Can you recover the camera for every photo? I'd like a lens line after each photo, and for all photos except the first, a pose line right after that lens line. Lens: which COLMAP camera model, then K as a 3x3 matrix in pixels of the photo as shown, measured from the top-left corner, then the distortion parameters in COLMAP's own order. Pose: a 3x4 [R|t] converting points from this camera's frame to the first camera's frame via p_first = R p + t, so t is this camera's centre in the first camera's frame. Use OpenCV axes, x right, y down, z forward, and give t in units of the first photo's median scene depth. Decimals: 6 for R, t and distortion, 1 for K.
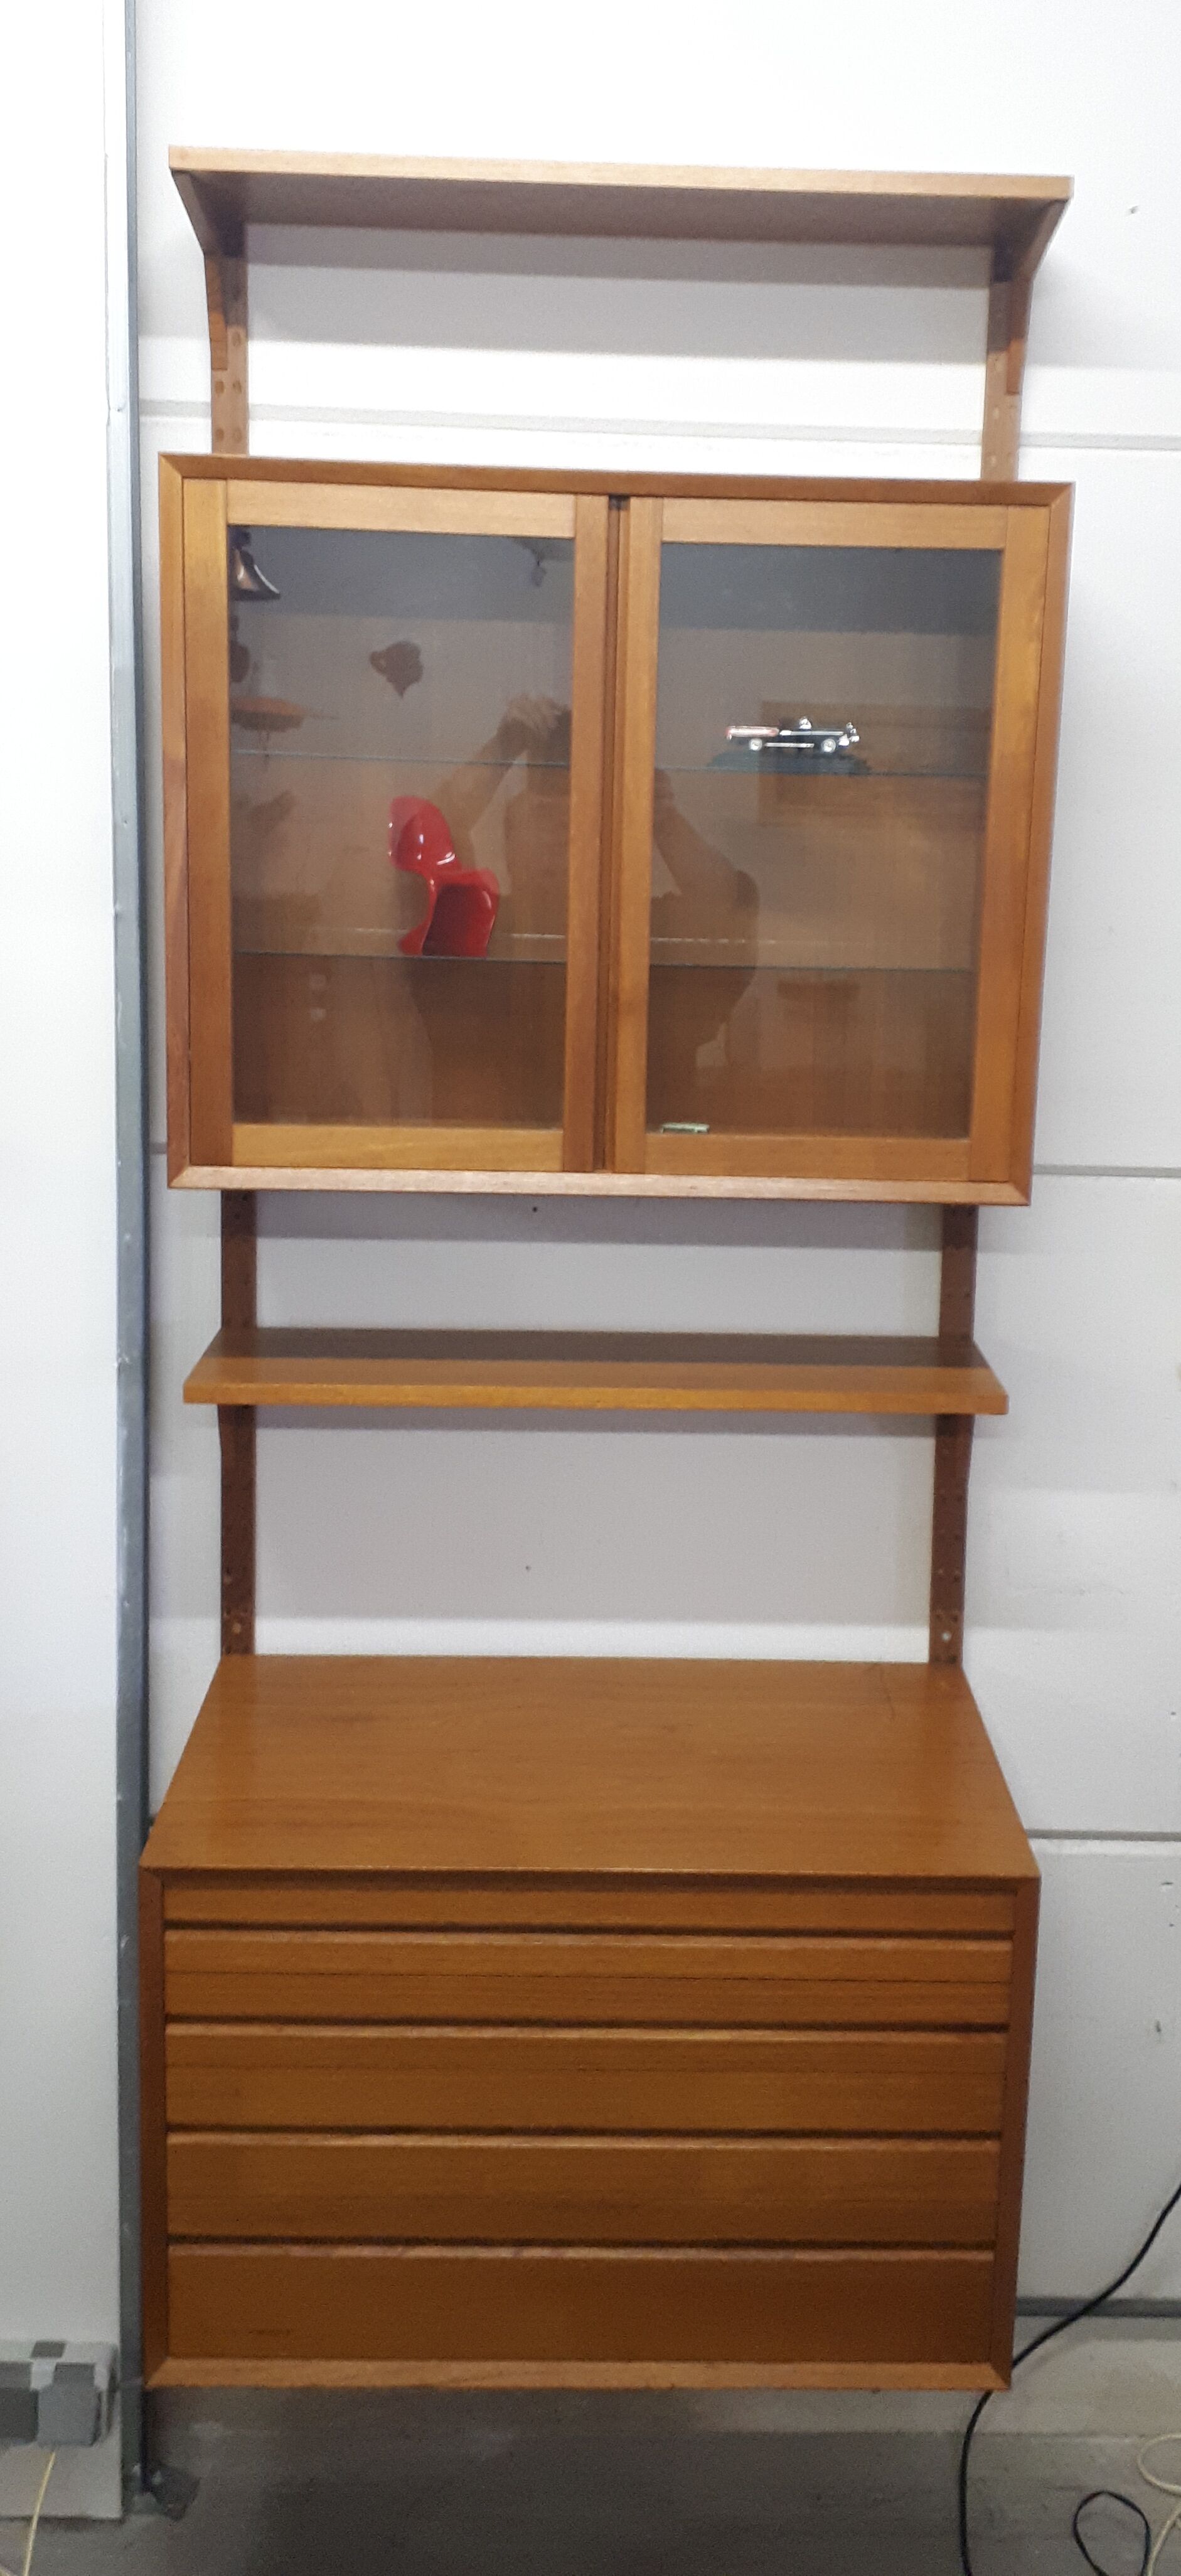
lens RADIAL K [[2243.9, 0, 660.8], [0, 2243.9, 1136.2], [0, 0, 1]] dist [0.076709, -0.135335]
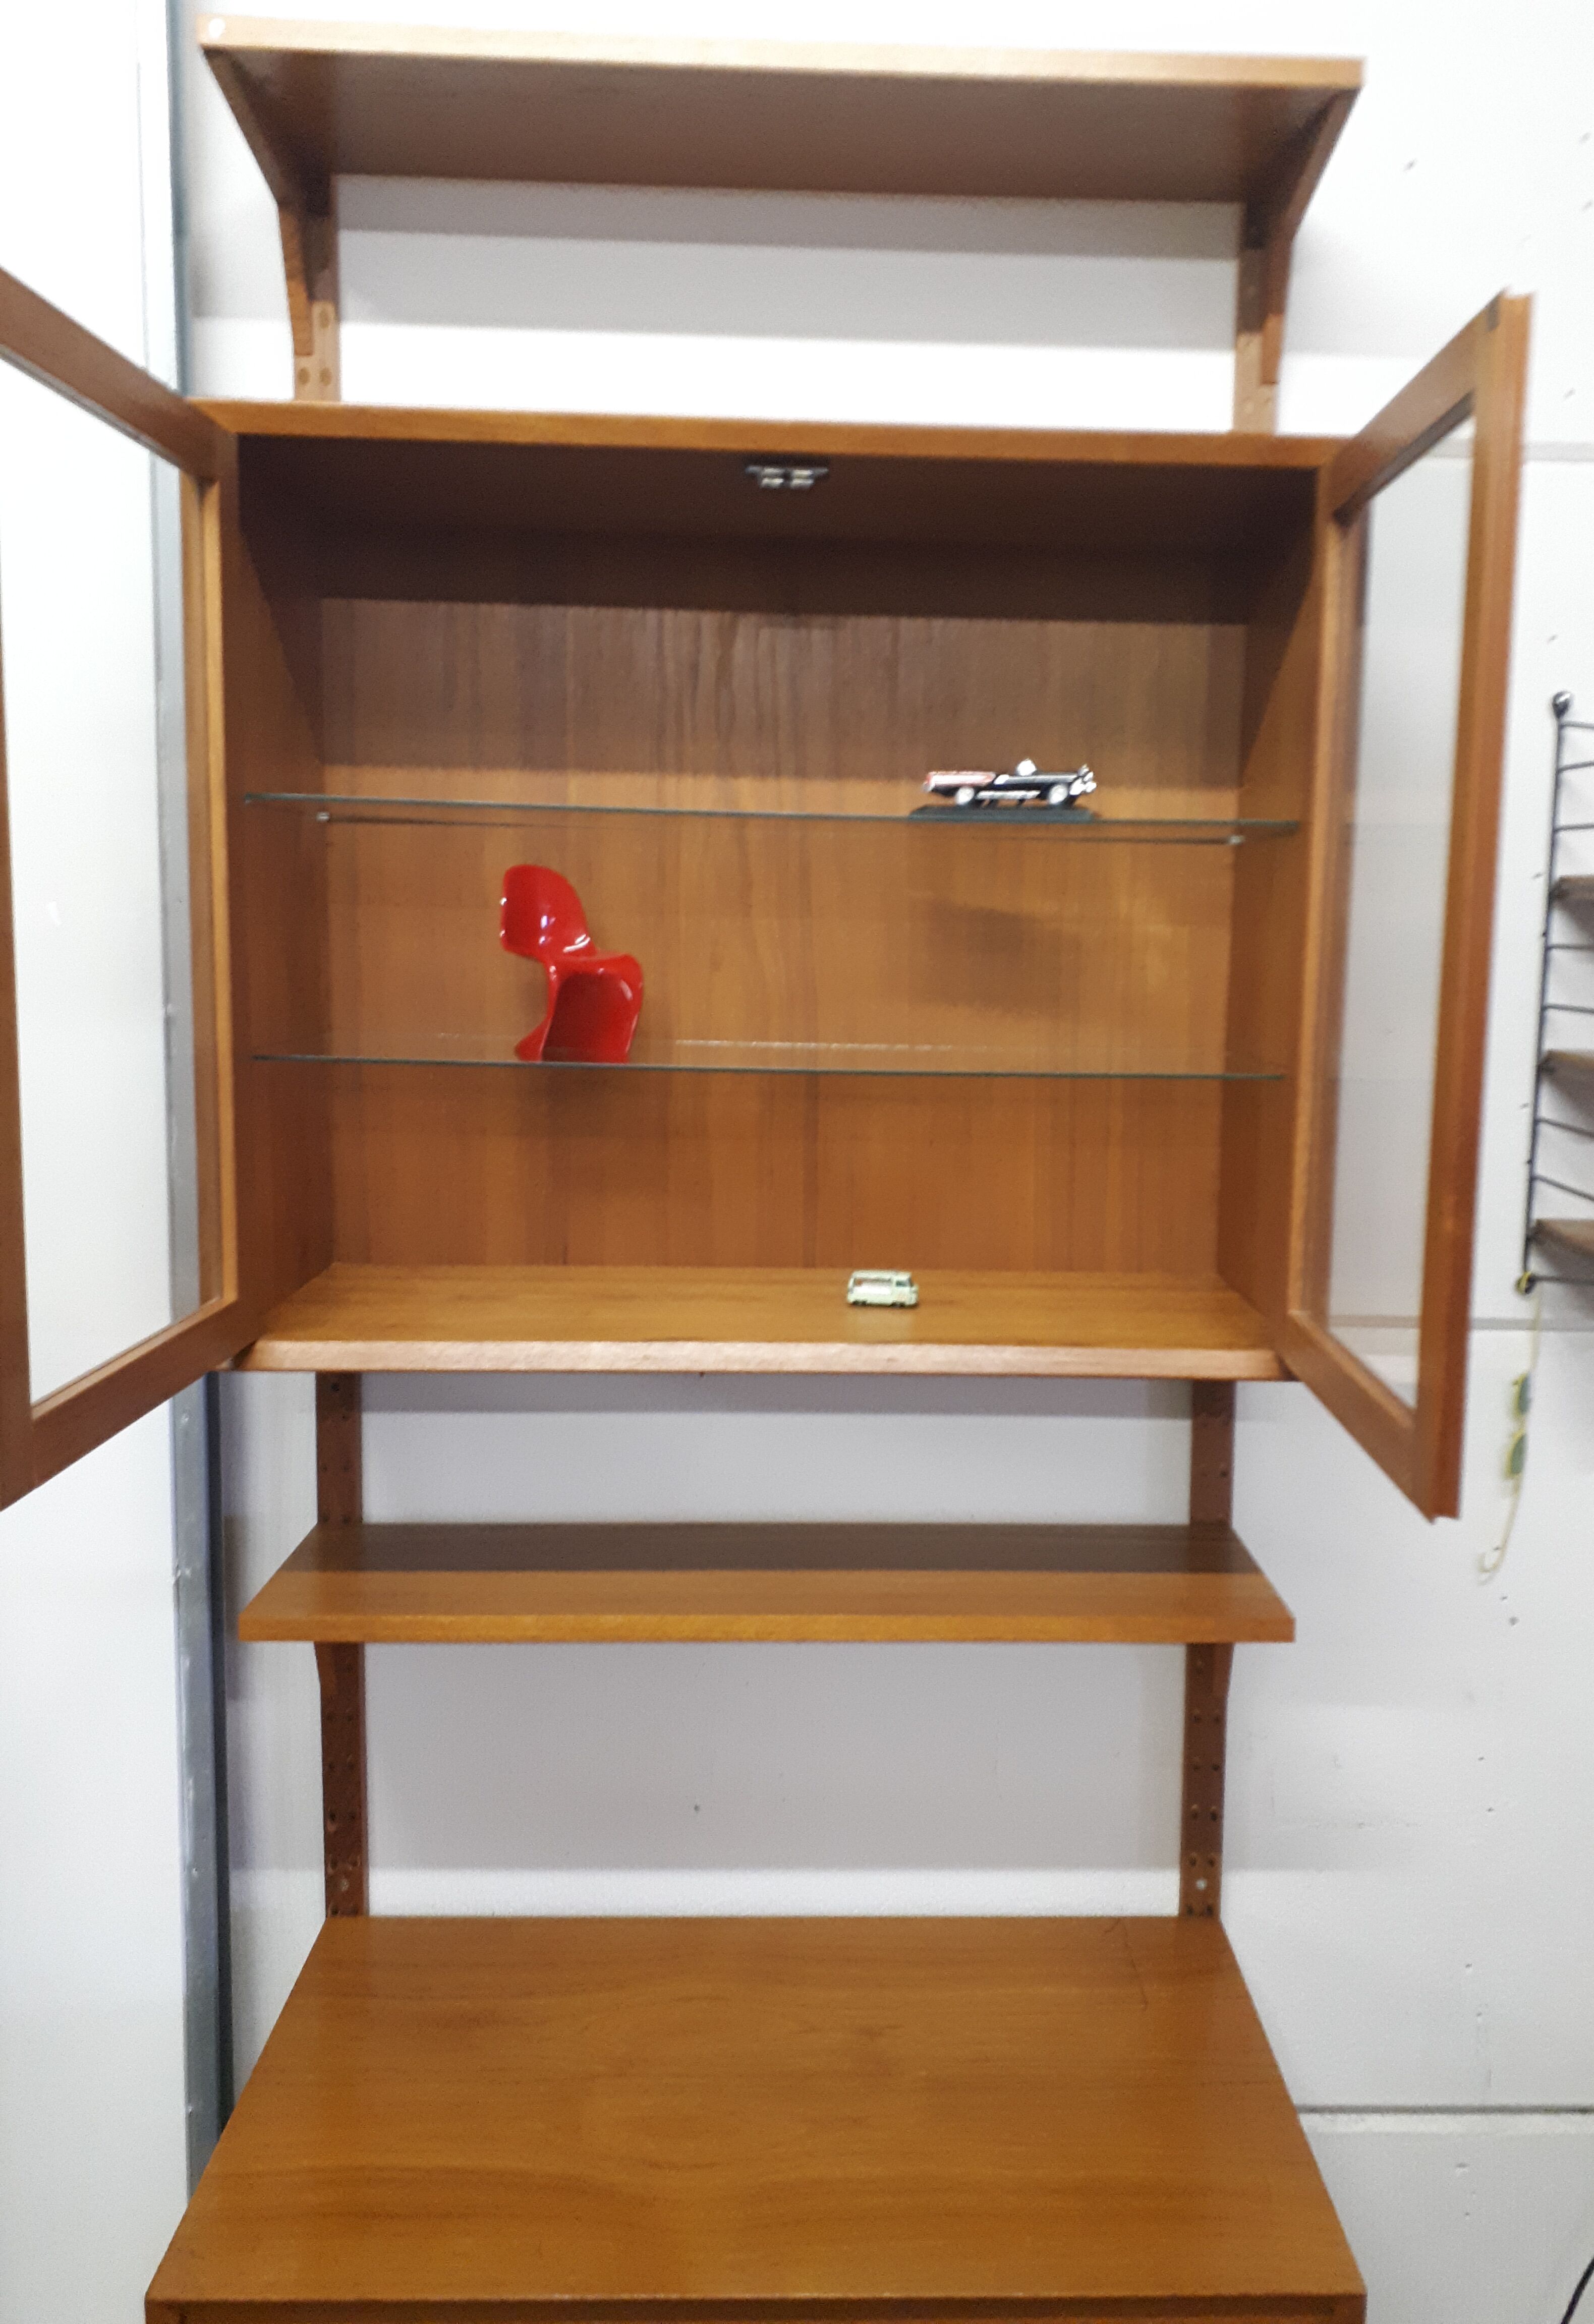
lens RADIAL K [[1799.5, 0, 868.6], [0, 1799.5, 1170.8], [0, 0, 1]] dist [0.025809, -0.004273]
pose [[0.999964, -0.008418, 0.000812, 0.006552], [0.008445, 0.999047, -0.042828, -0.014843], [-0.000451, 0.042834, 0.999082, 0.366847]]
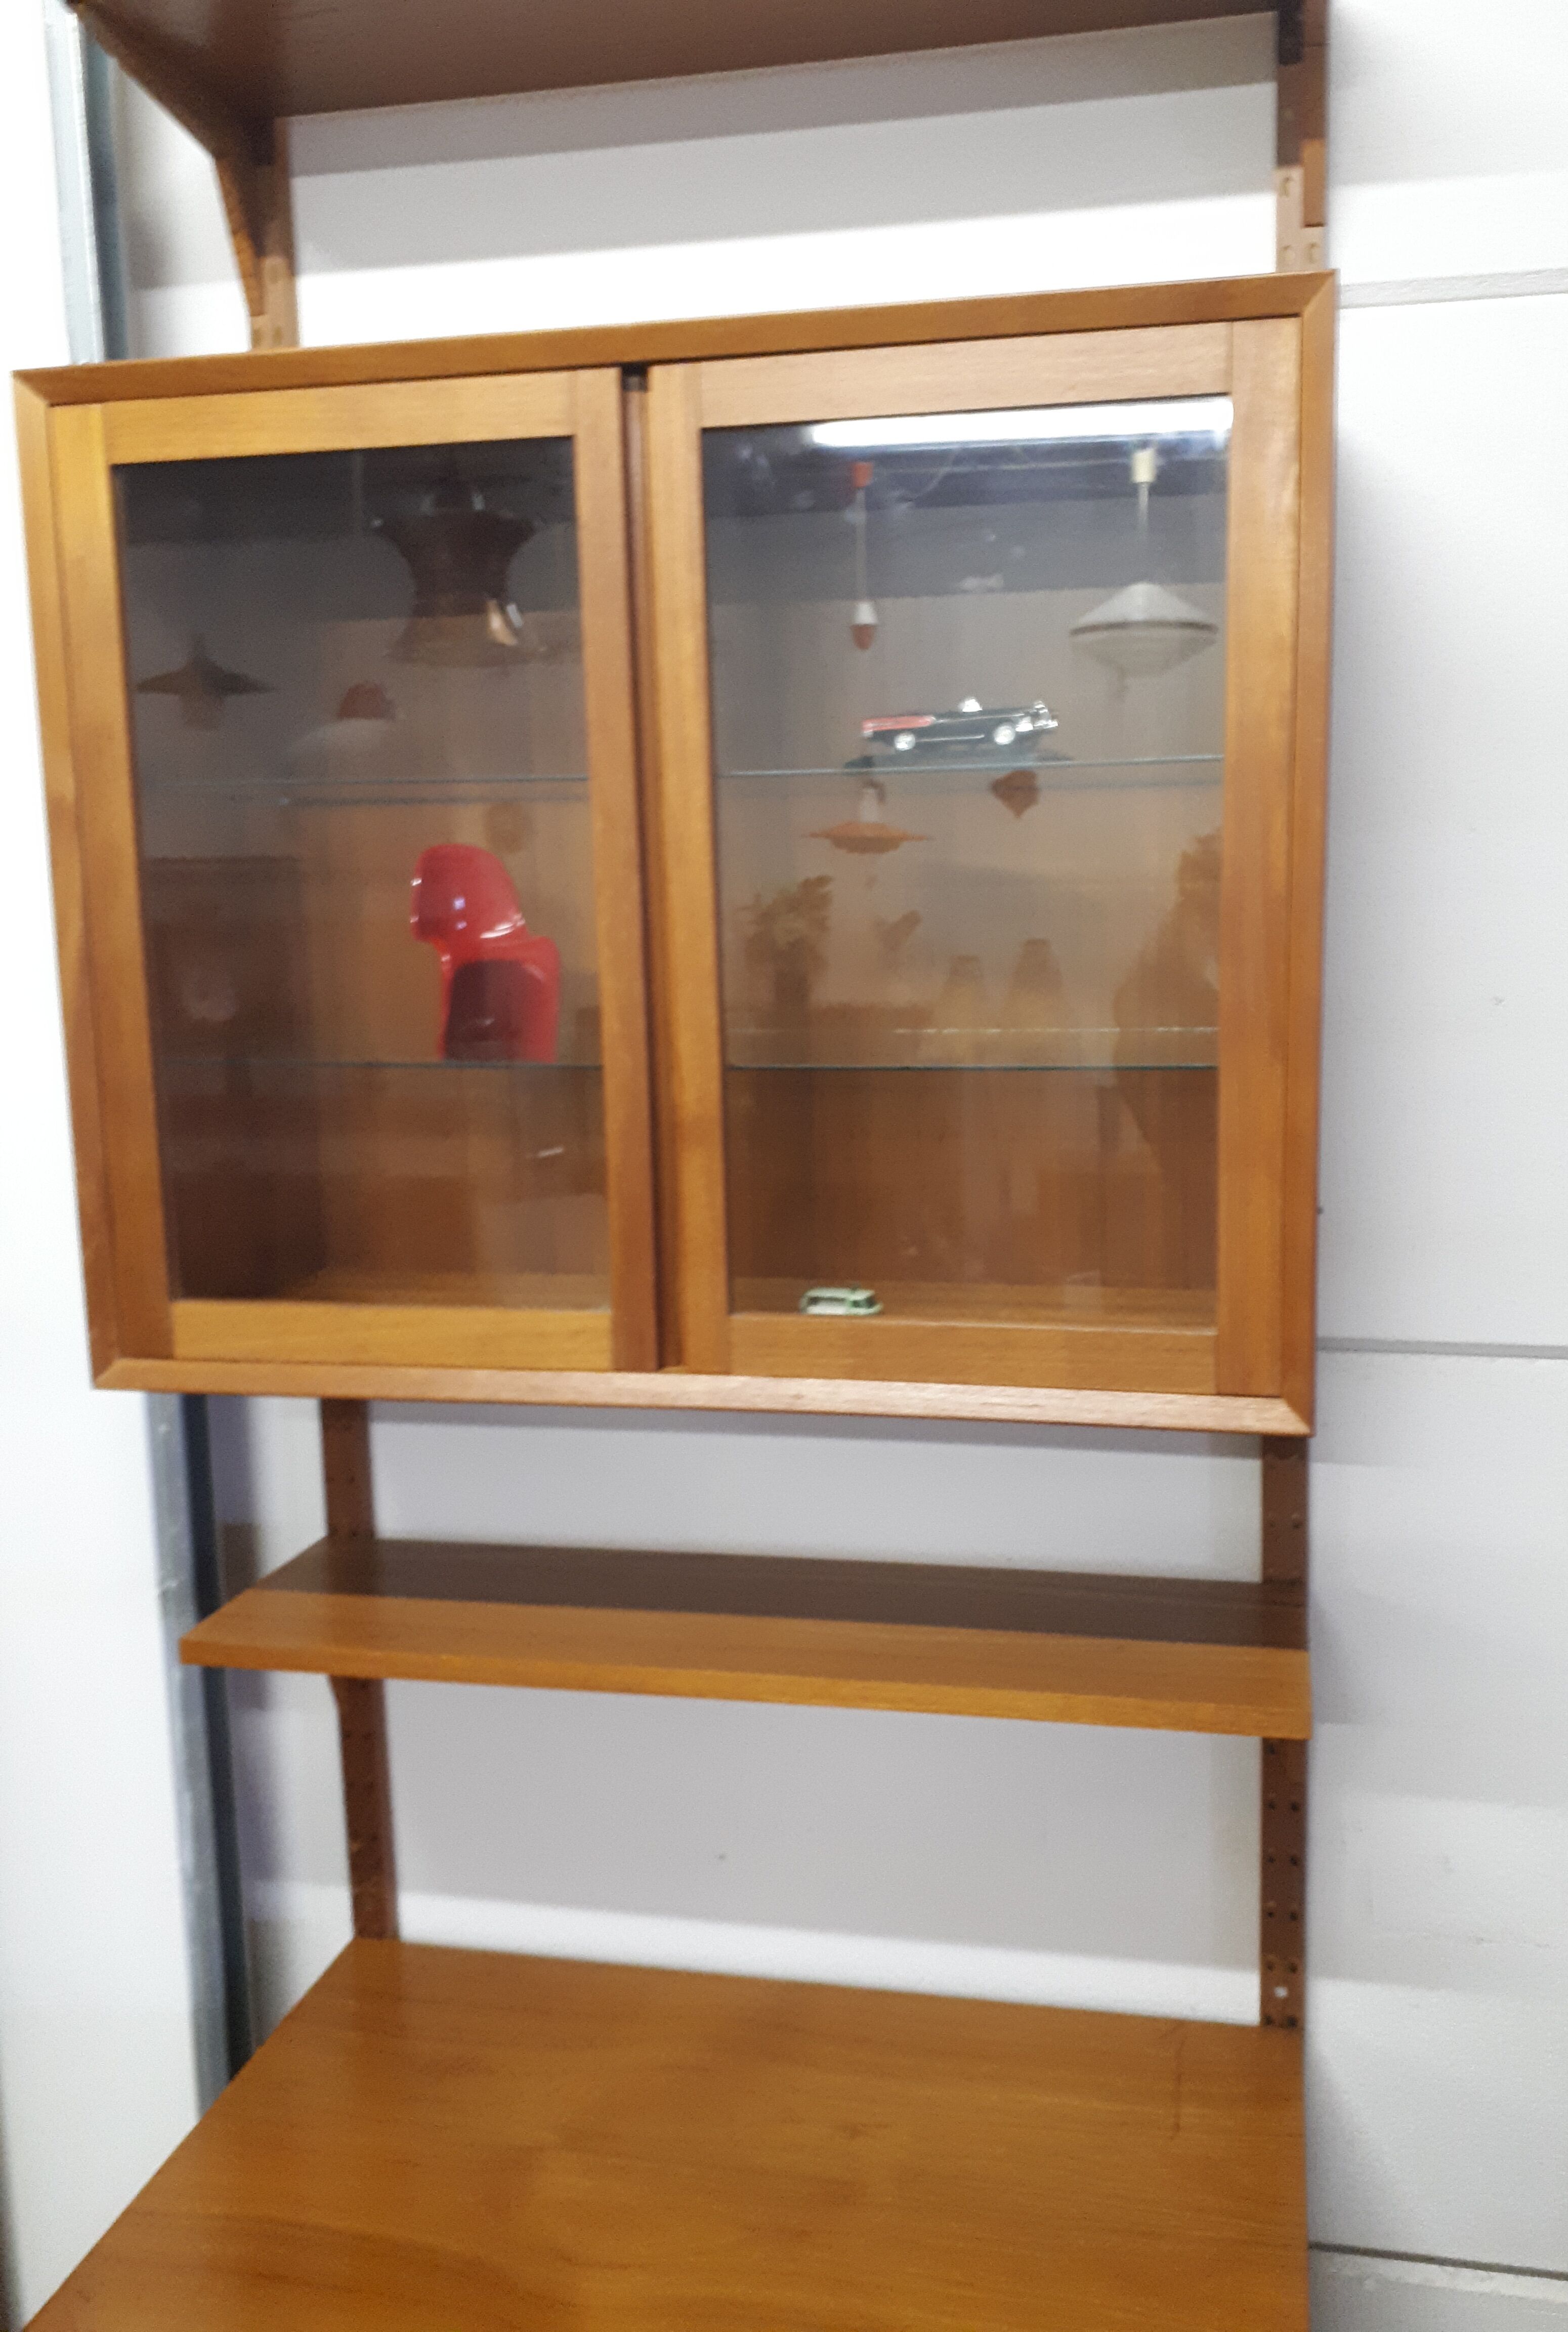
lens RADIAL K [[1833.4, 0, 895.6], [0, 1833.4, 1175.4], [0, 0, 1]] dist [0.000039, 0.001424]
pose [[0.974070, -0.010209, -0.226015, 0.160880], [0.006129, 0.999806, -0.018745, -0.031361], [0.226163, 0.016874, 0.973943, 0.452947]]
